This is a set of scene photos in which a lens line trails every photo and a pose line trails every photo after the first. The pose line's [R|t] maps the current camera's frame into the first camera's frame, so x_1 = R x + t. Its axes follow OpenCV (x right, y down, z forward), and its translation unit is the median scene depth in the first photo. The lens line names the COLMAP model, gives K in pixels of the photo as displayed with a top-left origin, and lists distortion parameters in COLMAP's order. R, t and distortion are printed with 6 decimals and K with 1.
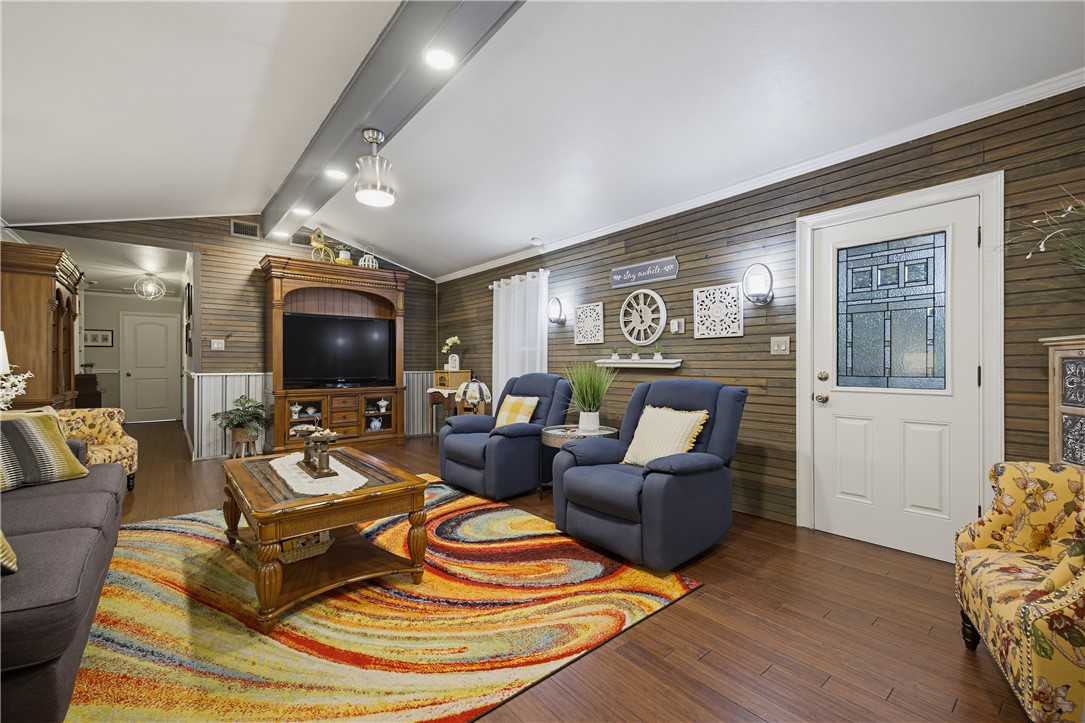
lens RADIAL K [[444.8, 0, 541.8], [0, 444.8, 364.2], [0, 0, 1]] dist [0.003220, -0.000220]
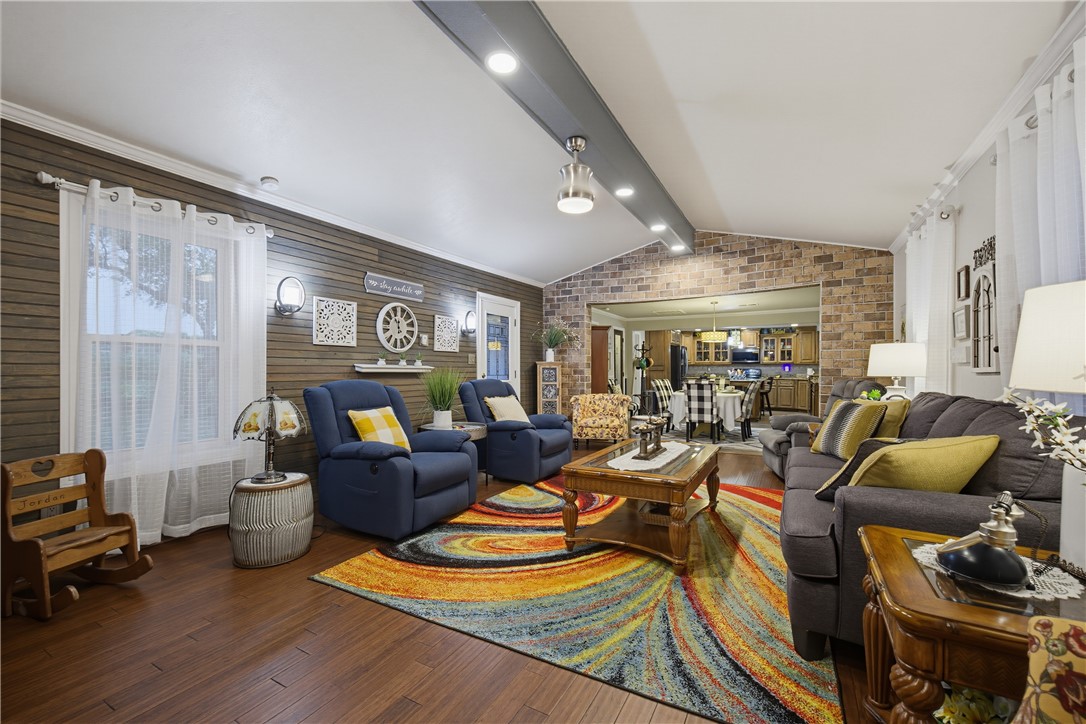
lens RADIAL K [[449.6, 0, 549.3], [0, 449.6, 366.4], [0, 0, 1]] dist [0.006993, 0.000464]
pose [[-0.361969, 0.010727, 0.932129, -0.977707], [0.002930, 0.999942, -0.010369, 0.005005], [-0.932186, -0.001022, -0.361979, 1.065513]]
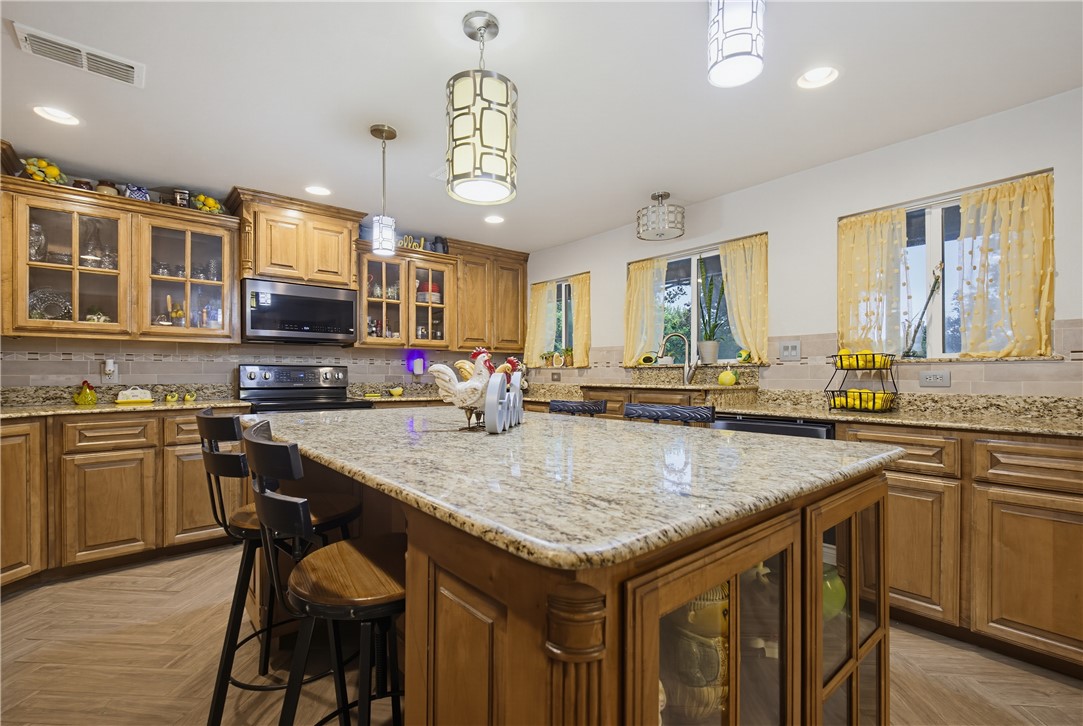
lens RADIAL K [[482.9, 0, 543.6], [0, 482.9, 374.0], [0, 0, 1]] dist [0.002081, 0.000176]
pose [[-0.999990, 0.001765, -0.004163, 1.201455], [0.001754, 0.999995, 0.002654, 0.008901], [0.004168, 0.002646, -0.999988, -0.626270]]
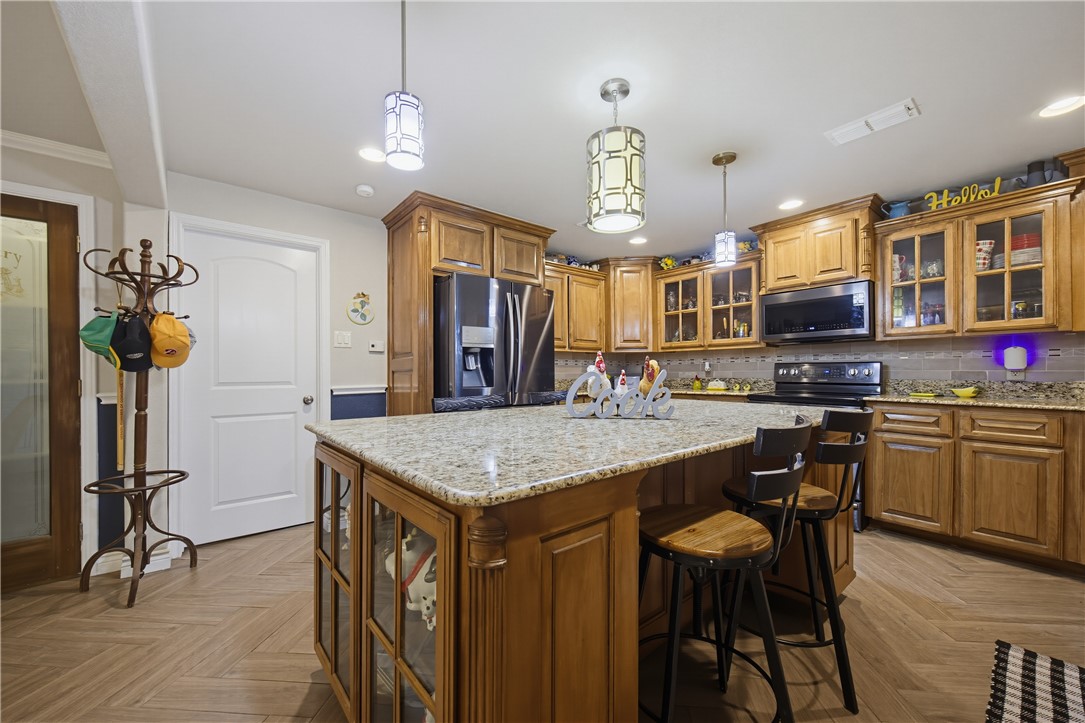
lens RADIAL K [[424.6, 0, 540.8], [0, 424.6, 370.7], [0, 0, 1]] dist [0.001989, -0.000503]
pose [[0.010024, 0.005765, 0.999933, 0.771718], [0.009334, 0.999939, -0.005859, 0.010928], [-0.999906, 0.009393, 0.009970, -0.990338]]
